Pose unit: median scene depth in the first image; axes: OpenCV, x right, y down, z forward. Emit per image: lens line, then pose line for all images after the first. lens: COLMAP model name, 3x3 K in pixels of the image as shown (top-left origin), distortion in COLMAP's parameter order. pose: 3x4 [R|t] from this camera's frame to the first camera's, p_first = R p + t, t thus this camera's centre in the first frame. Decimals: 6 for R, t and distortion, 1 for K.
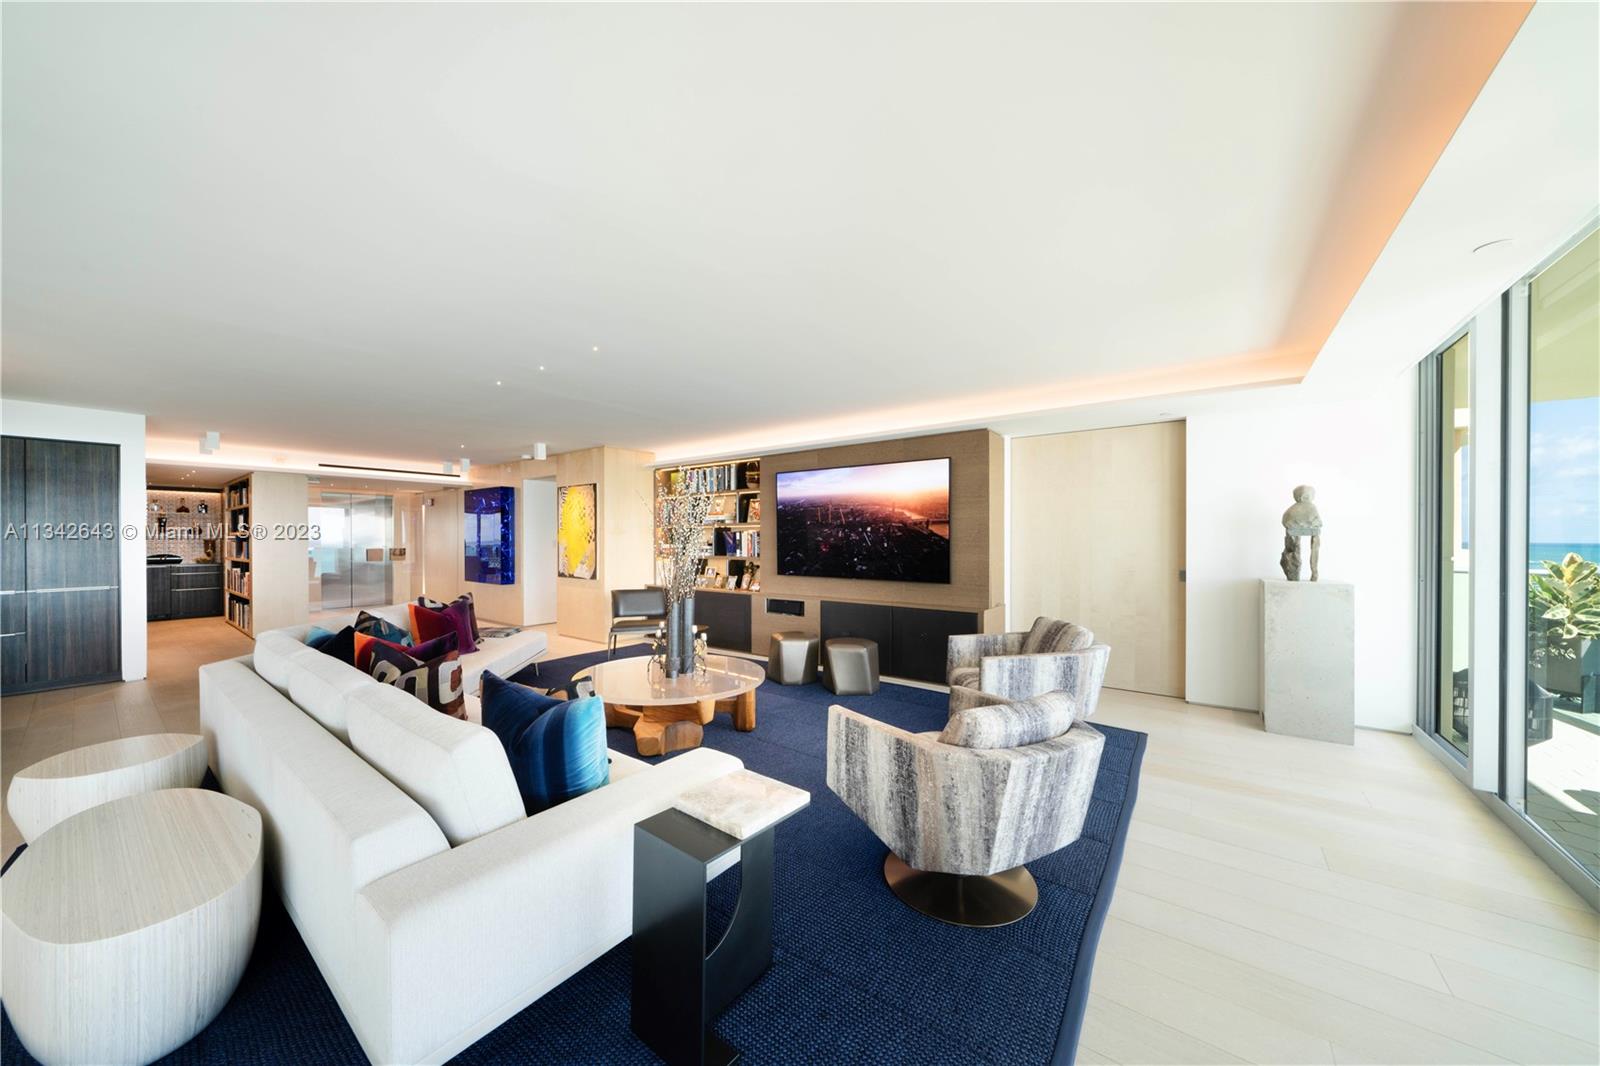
lens RADIAL K [[547.7, 0, 793.3], [0, 547.7, 537.4], [0, 0, 1]] dist [-0.000832, -0.000151]
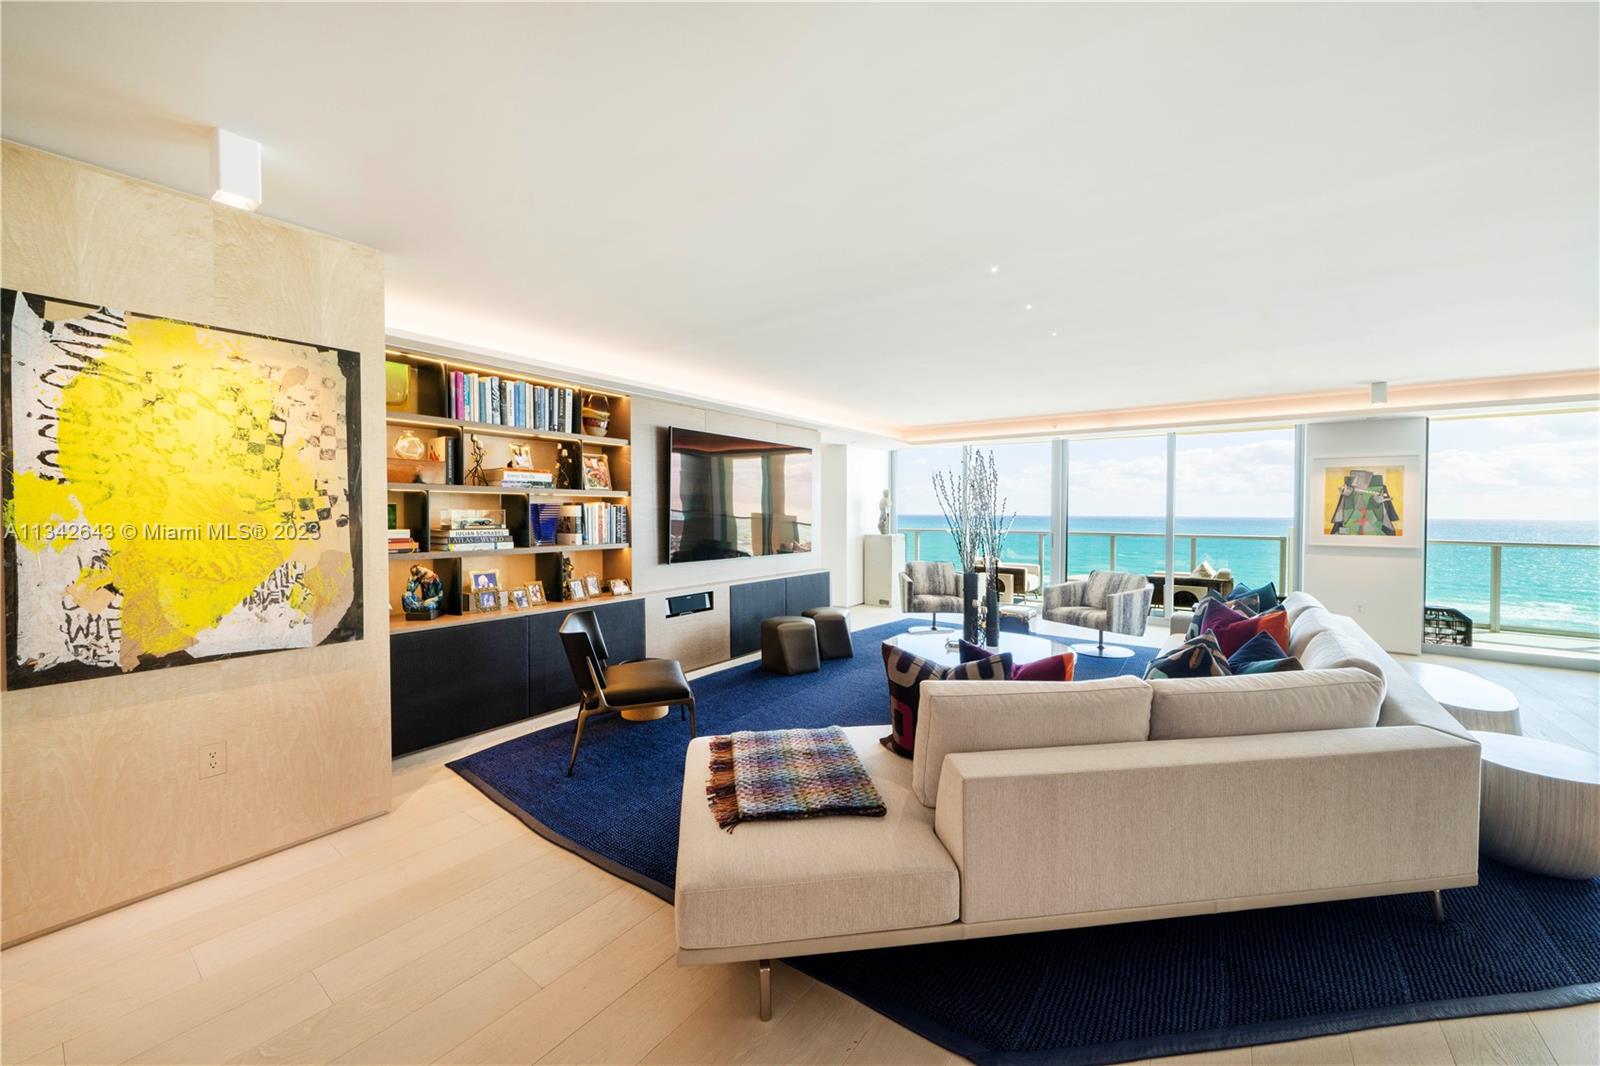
lens RADIAL K [[592.7, 0, 798.9], [0, 592.7, 526.6], [0, 0, 1]] dist [-0.000323, 0.000127]
pose [[-0.005446, -0.021506, 0.999754, -0.755170], [0.001086, 0.999768, 0.021512, 0.000329], [-0.999985, 0.001203, -0.005421, 0.759959]]
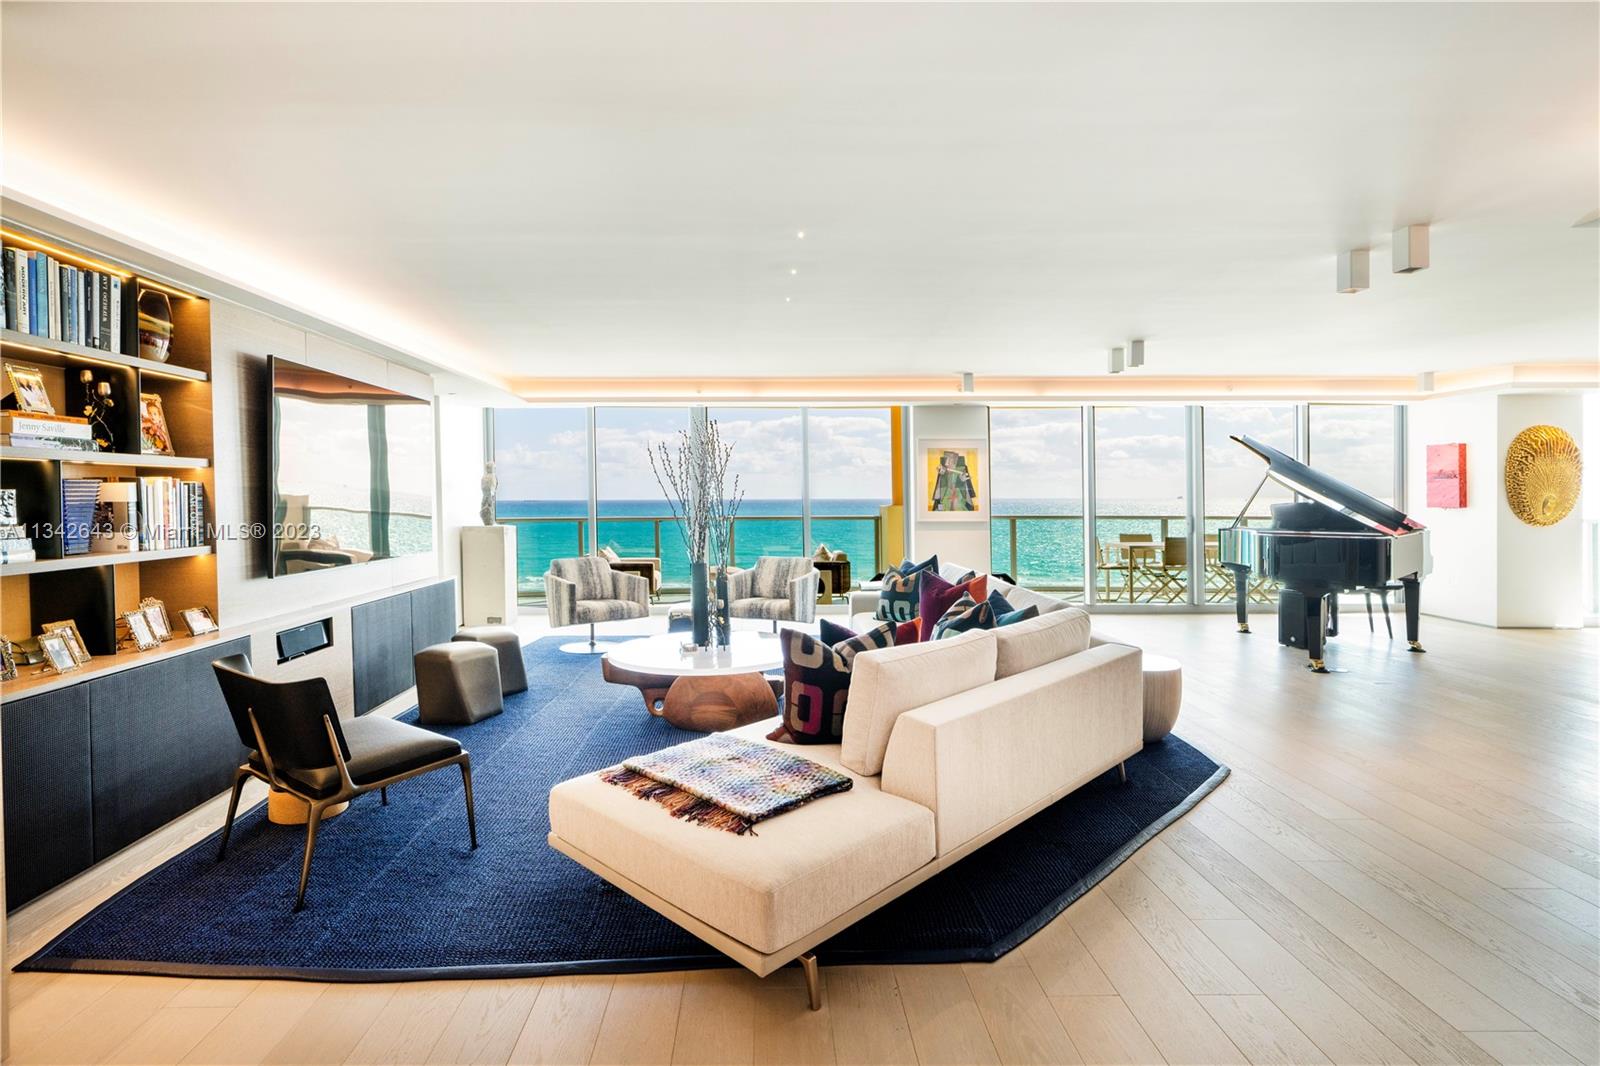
lens RADIAL K [[832.3, 0, 798.2], [0, 832.3, 508.0], [0, 0, 1]] dist [0.001366, 0.000760]
pose [[-0.631258, -0.003467, 0.775565, -0.768201], [0.013468, 0.999790, 0.015432, 0.004439], [-0.775456, 0.020187, -0.631079, 1.005413]]
